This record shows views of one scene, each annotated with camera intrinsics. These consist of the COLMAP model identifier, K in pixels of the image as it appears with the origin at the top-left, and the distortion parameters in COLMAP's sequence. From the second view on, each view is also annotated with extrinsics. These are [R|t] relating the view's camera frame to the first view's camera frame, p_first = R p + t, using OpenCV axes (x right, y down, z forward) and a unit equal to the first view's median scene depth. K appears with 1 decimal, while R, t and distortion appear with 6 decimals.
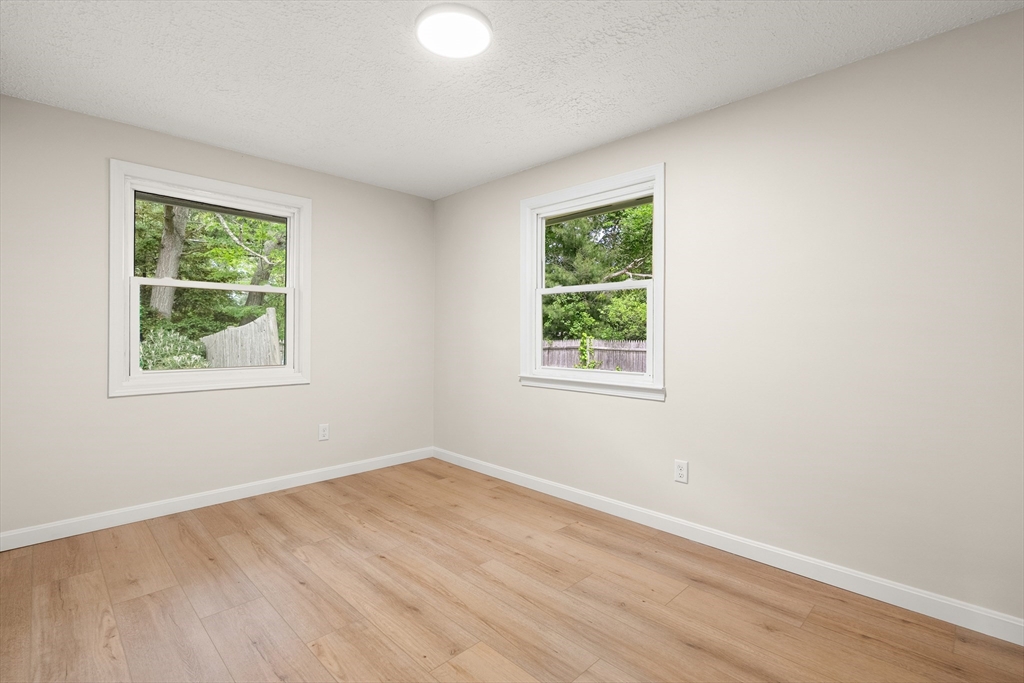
lens RADIAL K [[468.5, 0, 518.4], [0, 468.5, 337.0], [0, 0, 1]] dist [-0.012278, 0.002216]
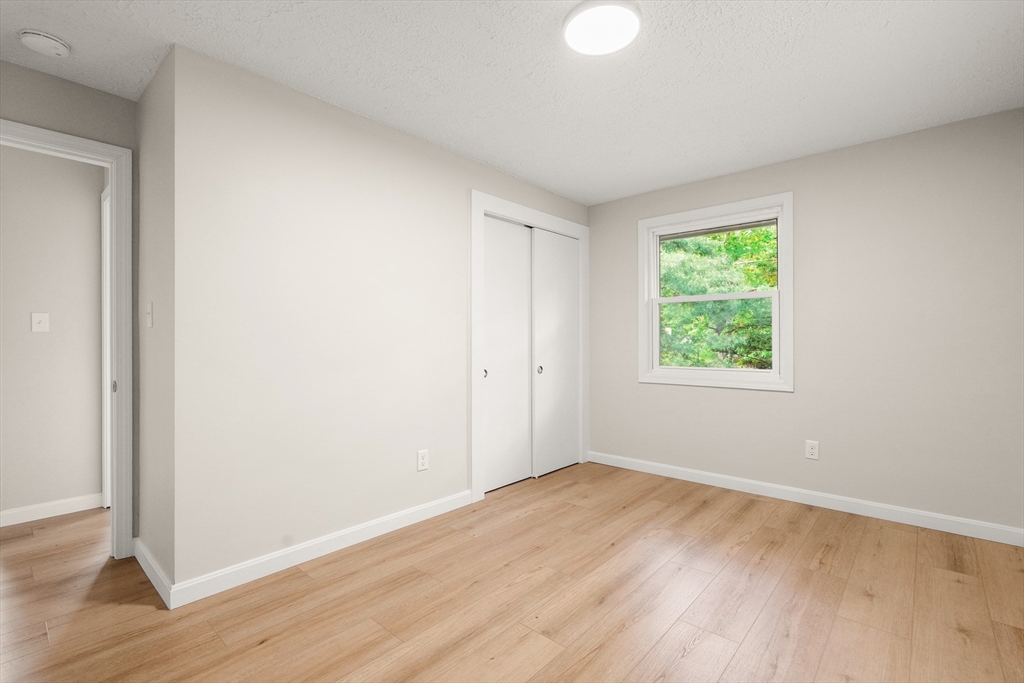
lens RADIAL K [[468.5, 0, 518.0], [0, 468.5, 342.0], [0, 0, 1]] dist [-0.012278, 0.002216]
pose [[0.048106, 0.000729, -0.998842, 0.537906], [-0.001155, 0.999999, 0.000674, 0.001426], [0.998842, 0.001121, 0.048107, 0.506490]]
